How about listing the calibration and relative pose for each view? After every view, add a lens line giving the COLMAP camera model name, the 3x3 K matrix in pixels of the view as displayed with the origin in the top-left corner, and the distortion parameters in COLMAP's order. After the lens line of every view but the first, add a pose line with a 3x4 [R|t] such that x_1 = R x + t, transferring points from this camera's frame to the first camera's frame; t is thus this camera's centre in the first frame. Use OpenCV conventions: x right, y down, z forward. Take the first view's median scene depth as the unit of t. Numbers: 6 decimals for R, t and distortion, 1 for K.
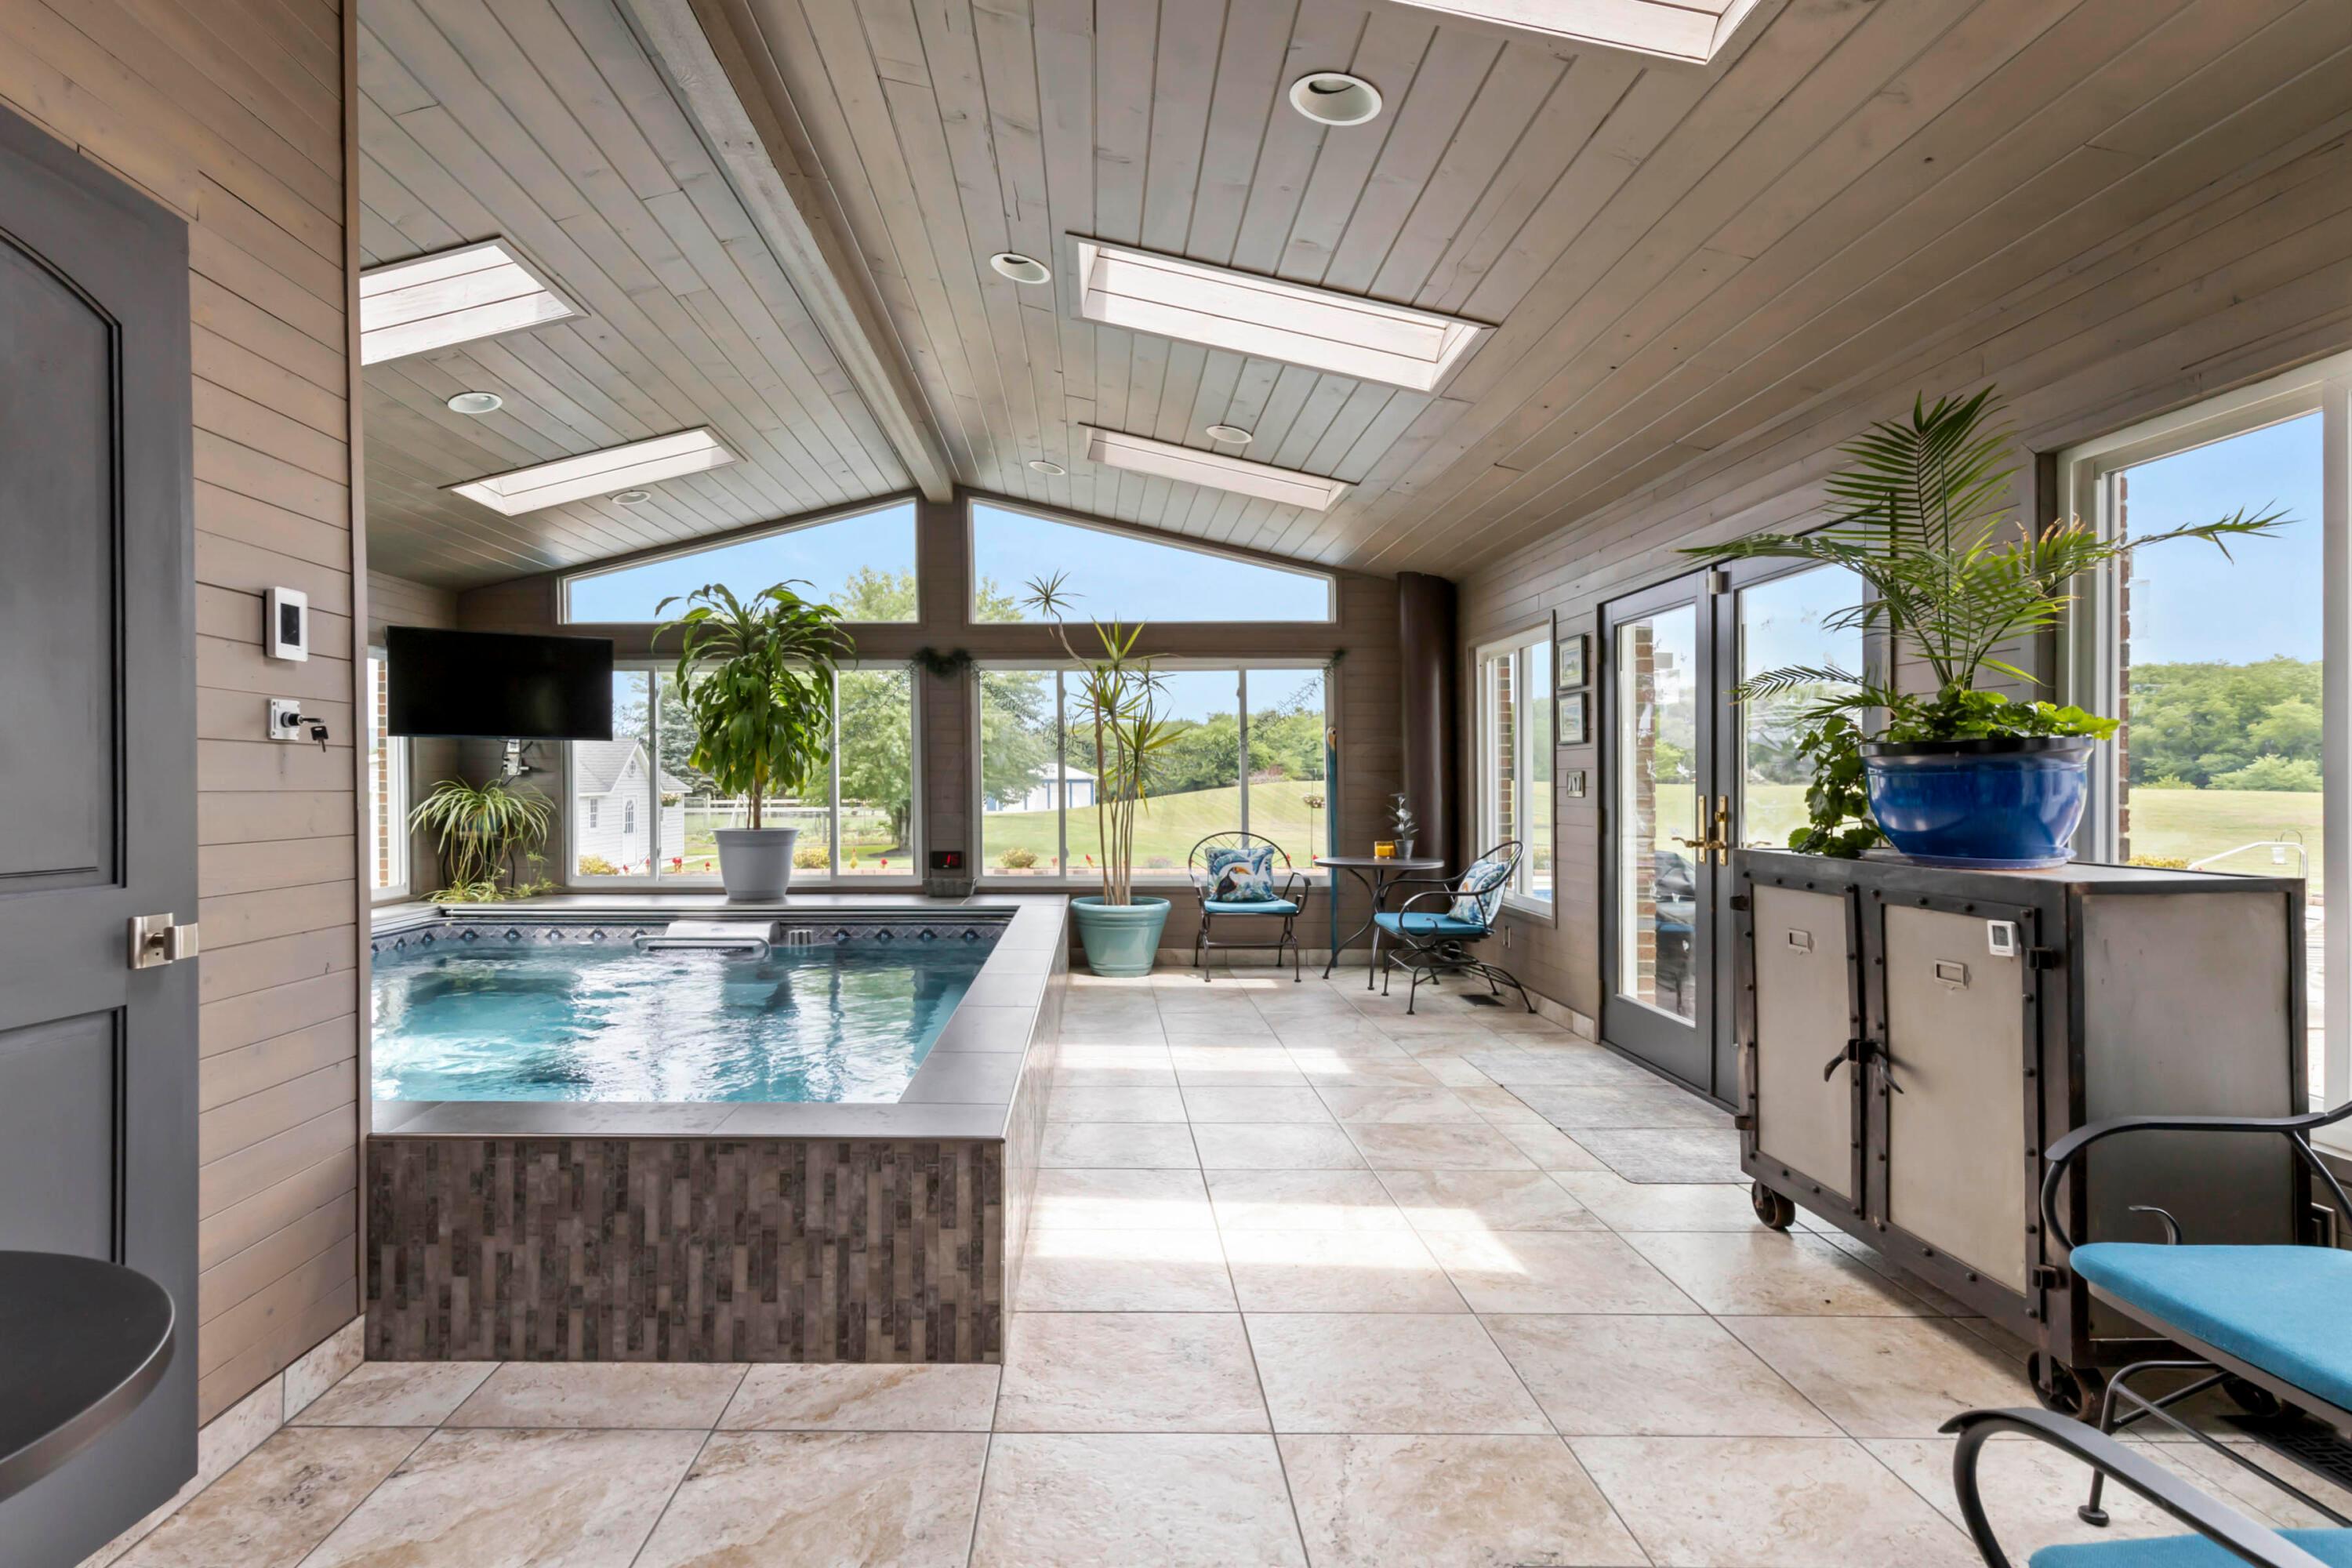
lens RADIAL K [[1337.1, 0, 1170.0], [0, 1337.1, 774.4], [0, 0, 1]] dist [0.019746, -0.001094]
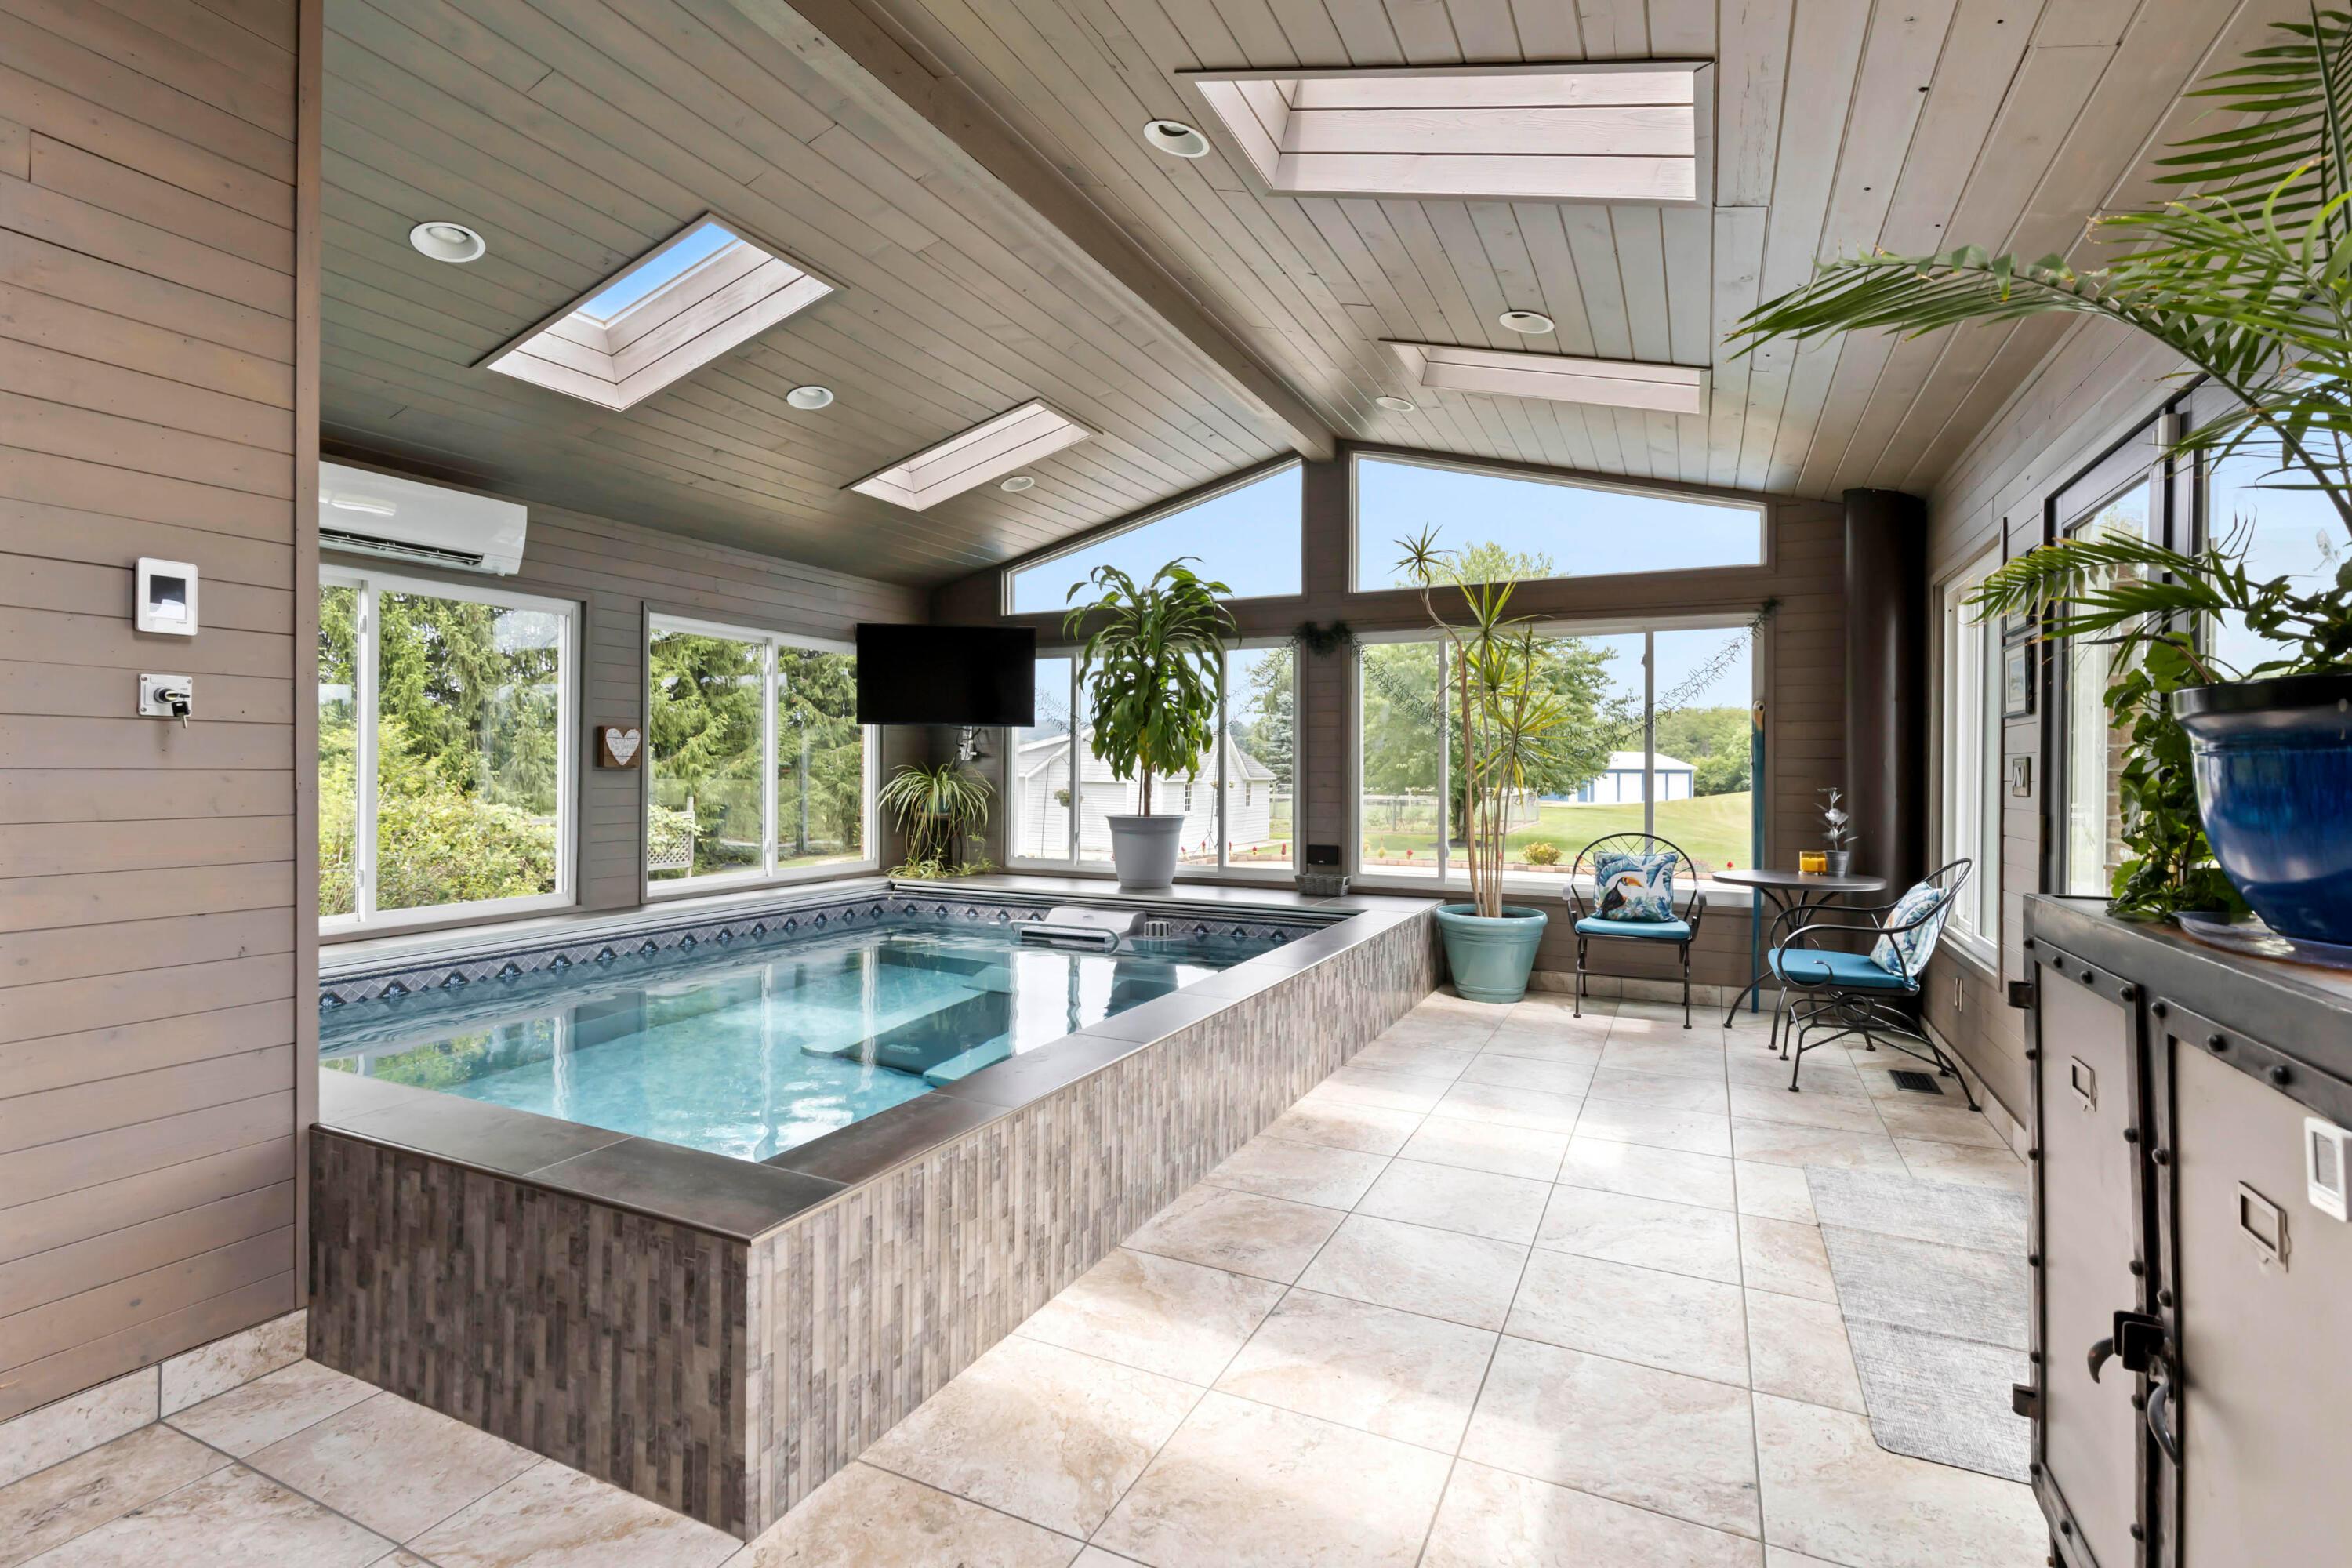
lens RADIAL K [[1337.1, 0, 1170.0], [0, 1337.1, 774.4], [0, 0, 1]] dist [0.019746, -0.001094]
pose [[0.901976, 0.008911, -0.431693, 0.152066], [-0.005313, 0.999940, 0.009540, 0.001351], [0.431753, -0.006311, 0.901970, 0.159187]]
